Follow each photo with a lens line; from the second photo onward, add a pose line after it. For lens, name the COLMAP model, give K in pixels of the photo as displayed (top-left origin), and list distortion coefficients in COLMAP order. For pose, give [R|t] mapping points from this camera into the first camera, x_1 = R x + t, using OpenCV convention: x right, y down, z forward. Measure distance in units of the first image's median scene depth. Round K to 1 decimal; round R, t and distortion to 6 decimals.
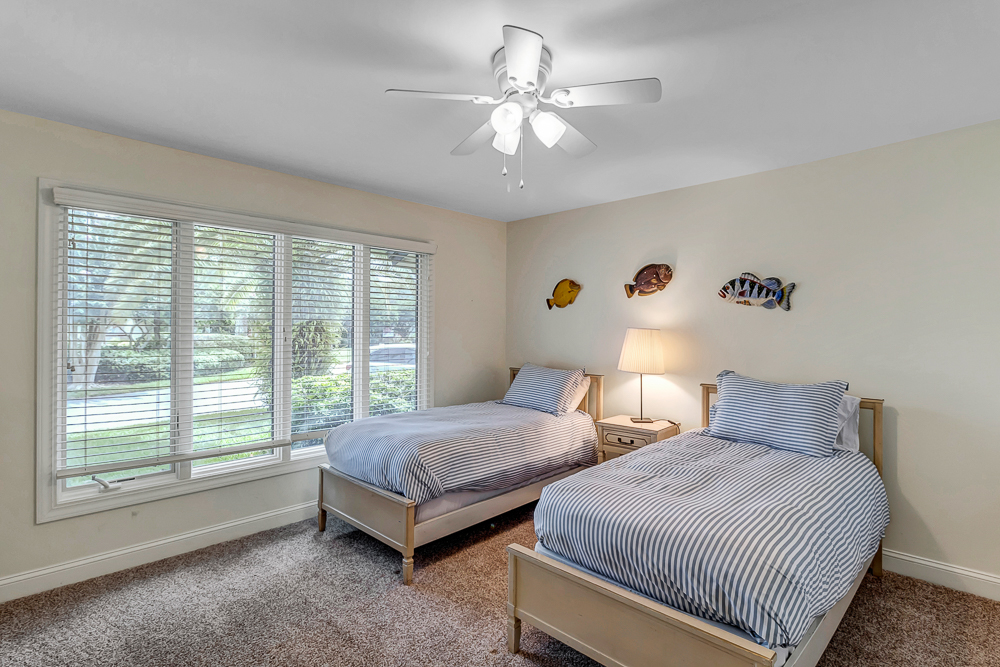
lens RADIAL K [[507.5, 0, 501.1], [0, 507.5, 332.5], [0, 0, 1]] dist [-0.000938, 0.001193]
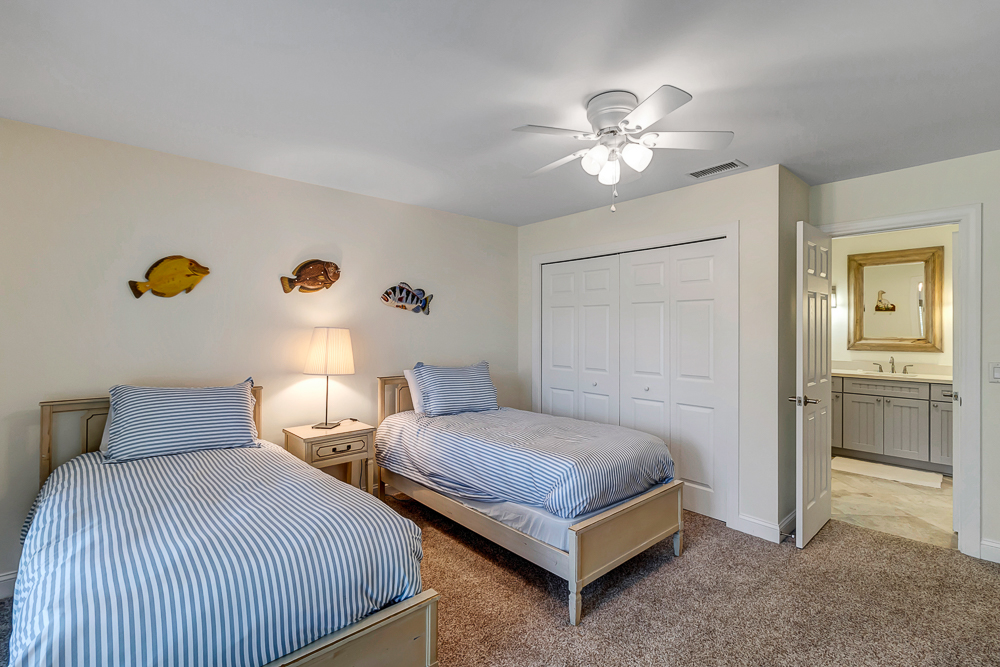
lens RADIAL K [[465.9, 0, 500.9], [0, 465.9, 332.3], [0, 0, 1]] dist [0.003533, 0.000478]
pose [[0.046476, -0.020627, 0.998706, -0.619750], [-0.001311, 0.999785, 0.020710, -0.020369], [-0.998919, -0.002272, 0.046439, 0.690665]]
